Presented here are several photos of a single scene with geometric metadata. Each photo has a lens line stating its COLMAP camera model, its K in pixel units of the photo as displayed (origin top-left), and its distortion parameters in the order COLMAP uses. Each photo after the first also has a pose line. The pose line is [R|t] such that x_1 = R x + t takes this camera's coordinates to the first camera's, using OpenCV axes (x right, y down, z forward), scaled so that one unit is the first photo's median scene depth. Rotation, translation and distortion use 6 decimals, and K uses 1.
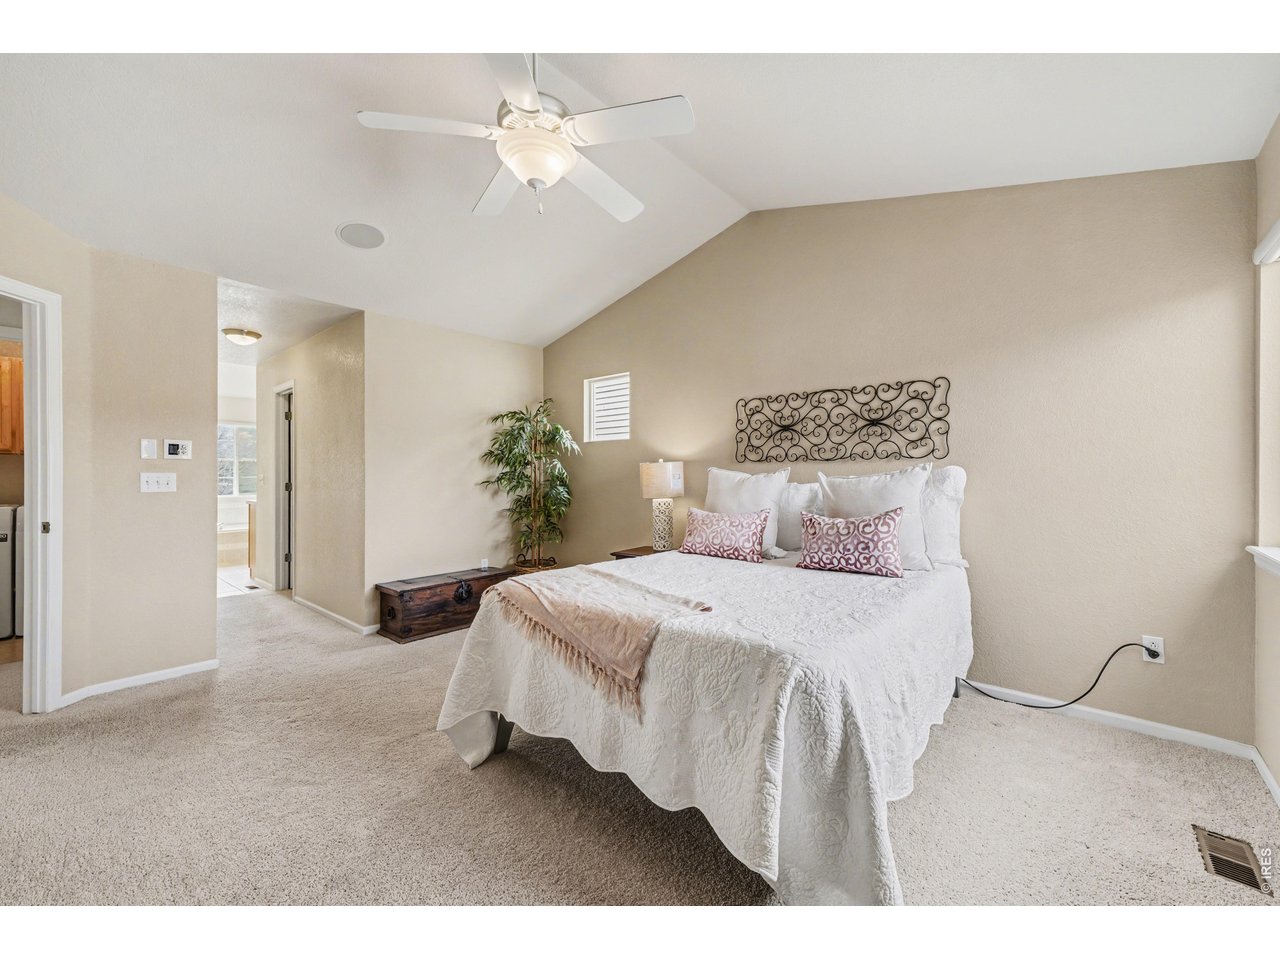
lens RADIAL K [[507.7, 0, 636.7], [0, 507.7, 469.1], [0, 0, 1]] dist [0.010656, 0.000077]
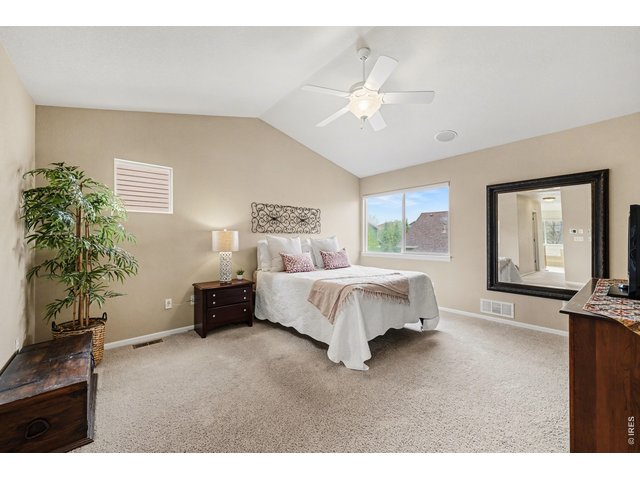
lens RADIAL K [[253.9, 0, 318.3], [0, 253.9, 234.5], [0, 0, 1]] dist [0.010656, 0.000077]
pose [[0.163596, 0.020868, 0.986307, -0.851786], [-0.008381, 0.999770, -0.019762, 0.014681], [-0.986492, -0.005033, 0.163733, 0.604998]]
